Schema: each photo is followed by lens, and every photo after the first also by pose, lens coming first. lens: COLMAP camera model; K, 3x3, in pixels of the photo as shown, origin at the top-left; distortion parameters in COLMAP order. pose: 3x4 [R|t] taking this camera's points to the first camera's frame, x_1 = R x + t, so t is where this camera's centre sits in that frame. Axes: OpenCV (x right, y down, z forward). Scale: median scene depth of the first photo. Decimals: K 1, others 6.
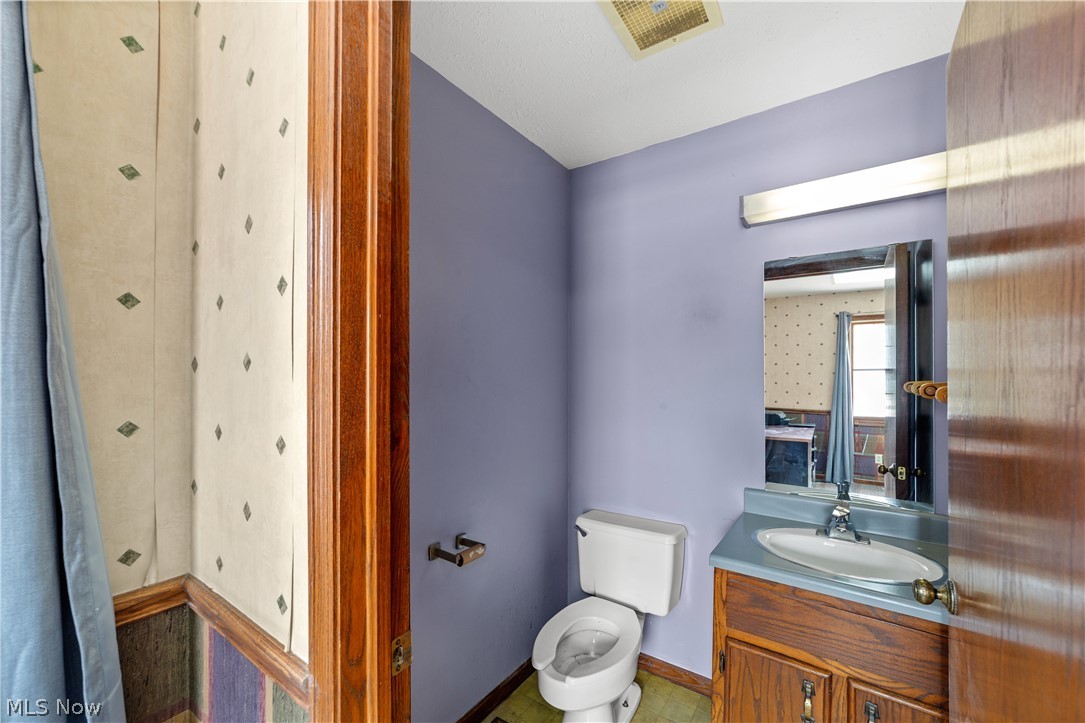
lens RADIAL K [[439.5, 0, 540.6], [0, 439.5, 373.3], [0, 0, 1]] dist [-0.000331, -0.000031]
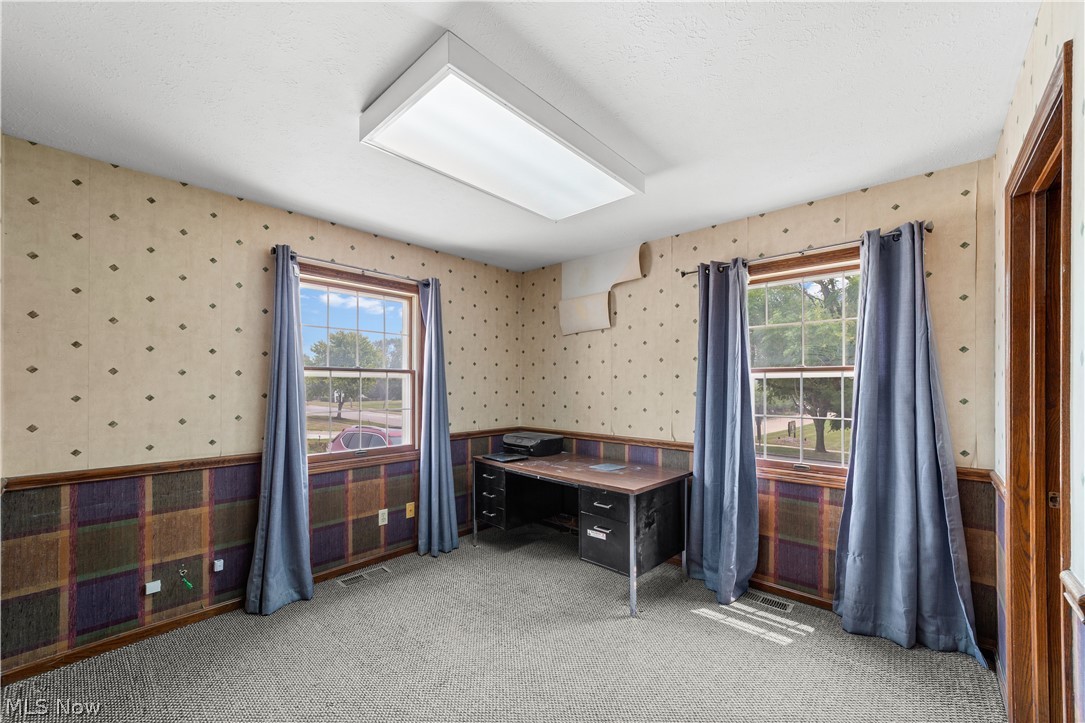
lens RADIAL K [[419.3, 0, 543.1], [0, 419.3, 383.8], [0, 0, 1]] dist [-0.000277, 0.000049]
pose [[-0.115280, -0.006694, -0.993310, 1.684658], [-0.000587, 0.999978, -0.006671, 0.044298], [0.993333, -0.000186, -0.115282, -1.085057]]
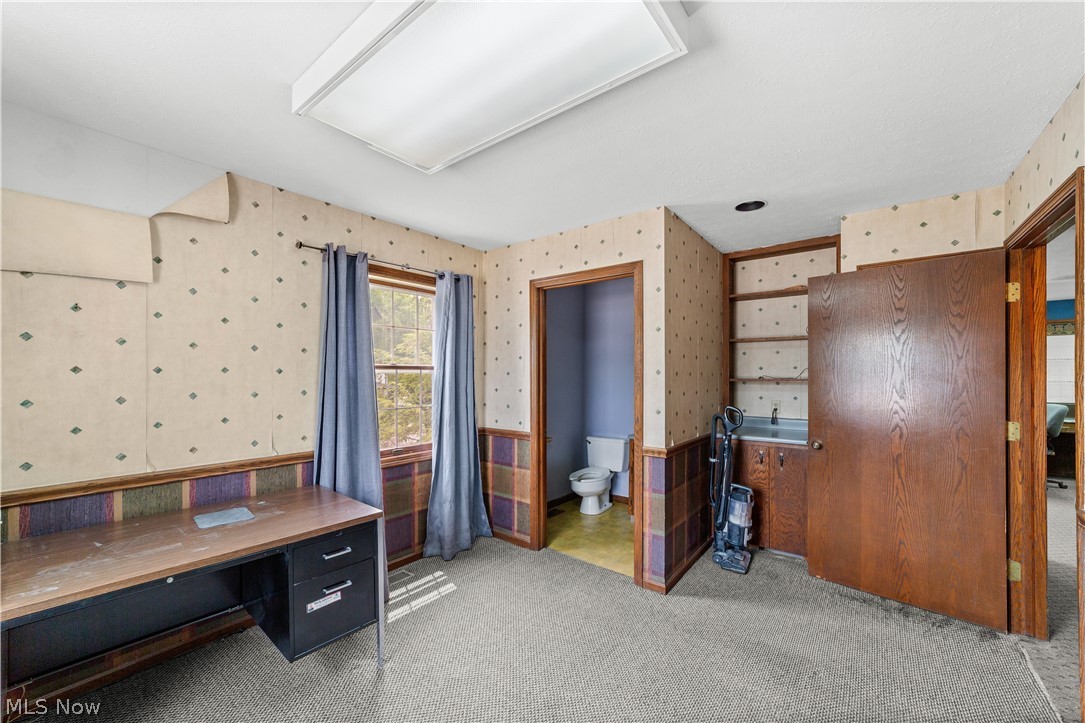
lens RADIAL K [[428.1, 0, 539.6], [0, 428.1, 368.7], [0, 0, 1]] dist [-0.001483, -0.000035]
pose [[0.998164, -0.000124, -0.060564, -0.072254], [-0.000315, 0.999974, -0.007231, -0.038465], [0.060563, 0.007237, 0.998138, -3.035301]]
